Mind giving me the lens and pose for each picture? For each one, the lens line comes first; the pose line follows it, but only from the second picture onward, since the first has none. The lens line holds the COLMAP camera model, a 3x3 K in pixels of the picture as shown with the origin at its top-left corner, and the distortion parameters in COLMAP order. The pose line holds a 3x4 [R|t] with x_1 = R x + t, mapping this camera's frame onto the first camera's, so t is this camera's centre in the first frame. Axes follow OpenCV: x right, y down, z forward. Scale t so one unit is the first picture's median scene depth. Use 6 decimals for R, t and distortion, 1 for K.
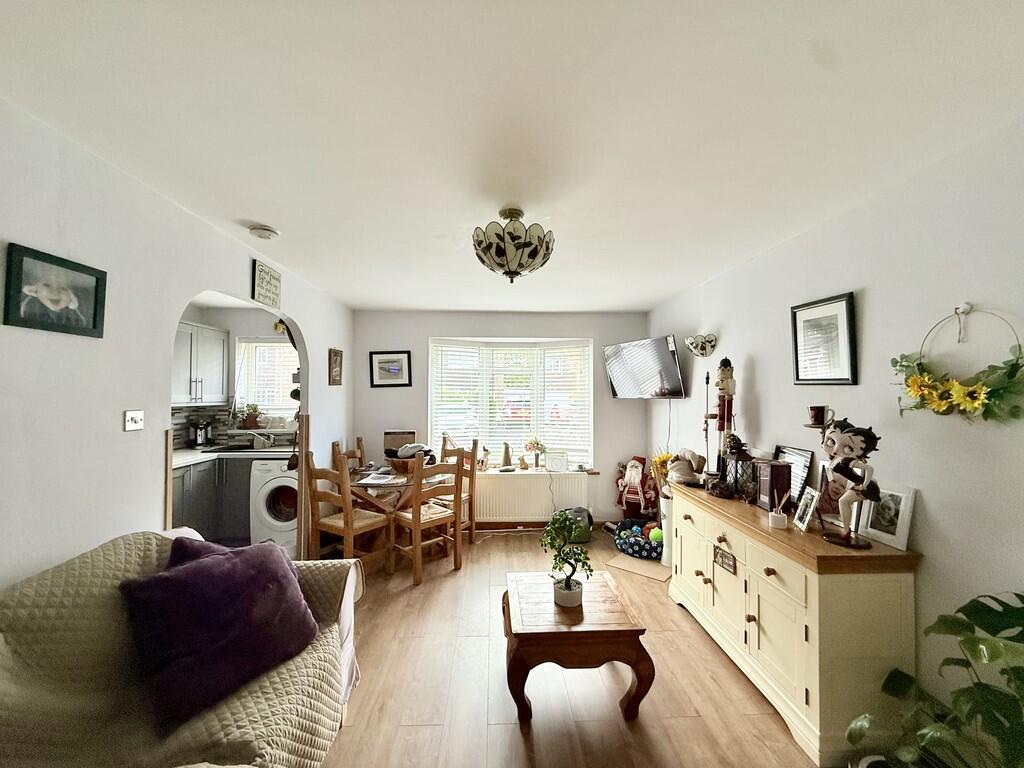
lens RADIAL K [[409.1, 0, 511.3], [0, 409.1, 385.2], [0, 0, 1]] dist [0.001958, 0.000563]
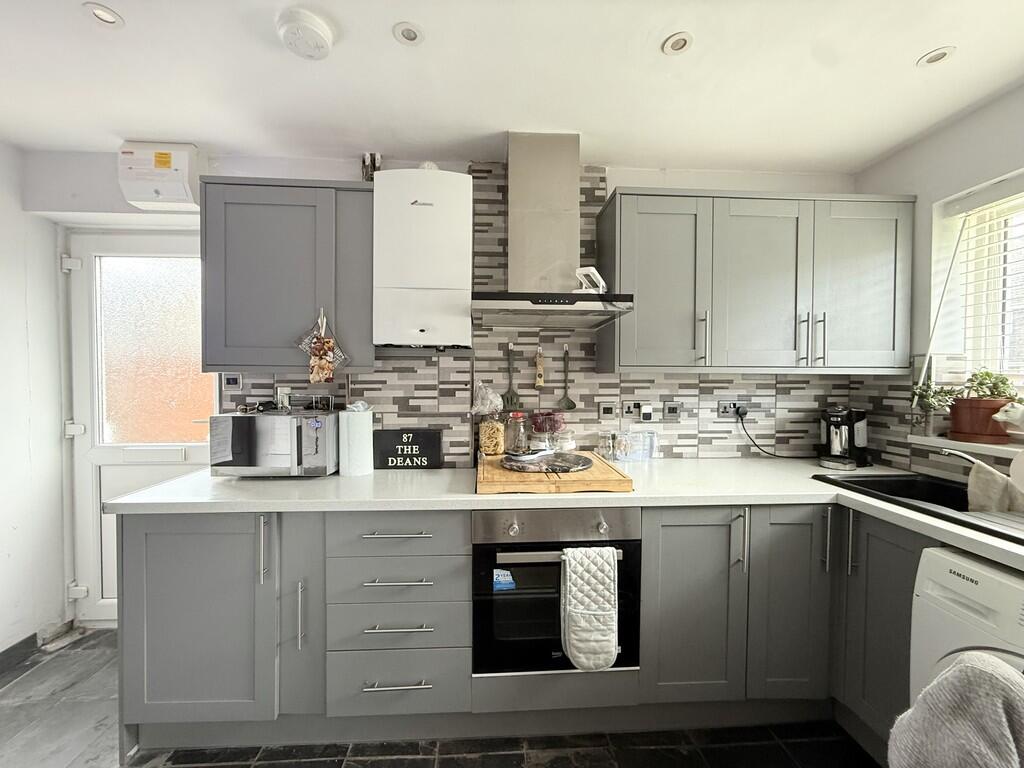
lens RADIAL K [[409.1, 0, 511.1], [0, 409.1, 381.5], [0, 0, 1]] dist [0.001958, 0.000563]
pose [[0.011874, 0.015801, -0.999805, -0.276127], [0.019678, 0.999678, 0.016033, 0.039870], [0.999736, -0.019864, 0.011560, 0.583170]]
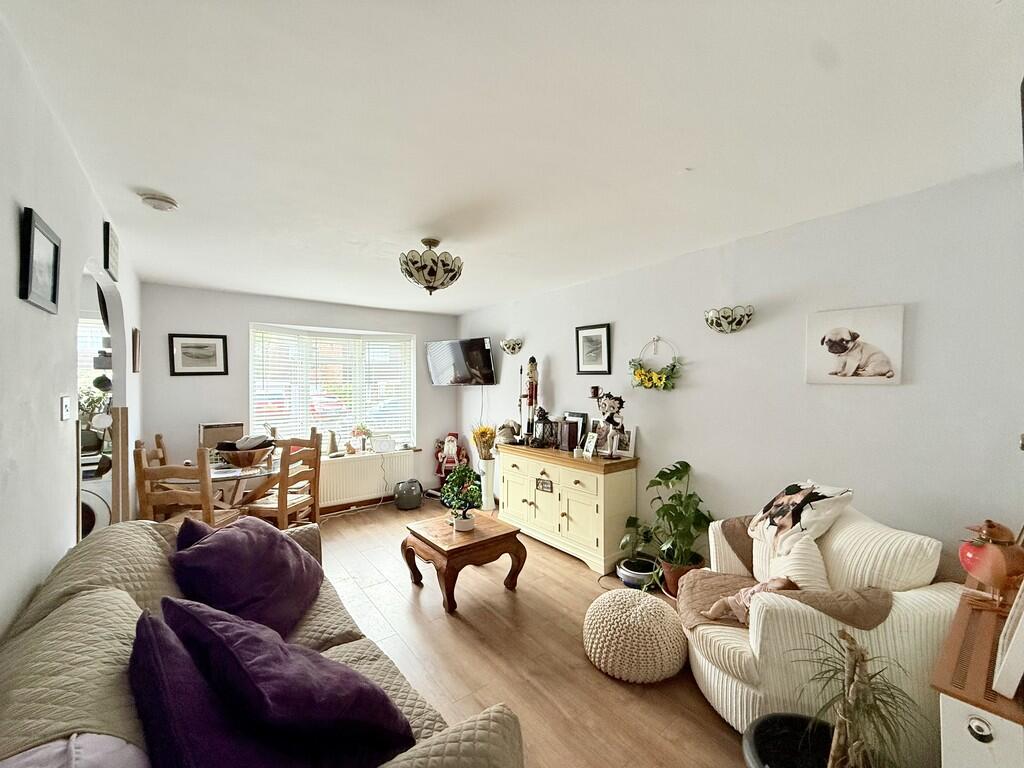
lens RADIAL K [[409.1, 0, 509.5], [0, 409.1, 384.0], [0, 0, 1]] dist [0.001958, 0.000563]
pose [[0.817412, -0.005994, 0.576022, -0.523165], [-0.003559, 0.999874, 0.015454, 0.013588], [-0.576042, -0.014683, 0.817288, -0.212871]]
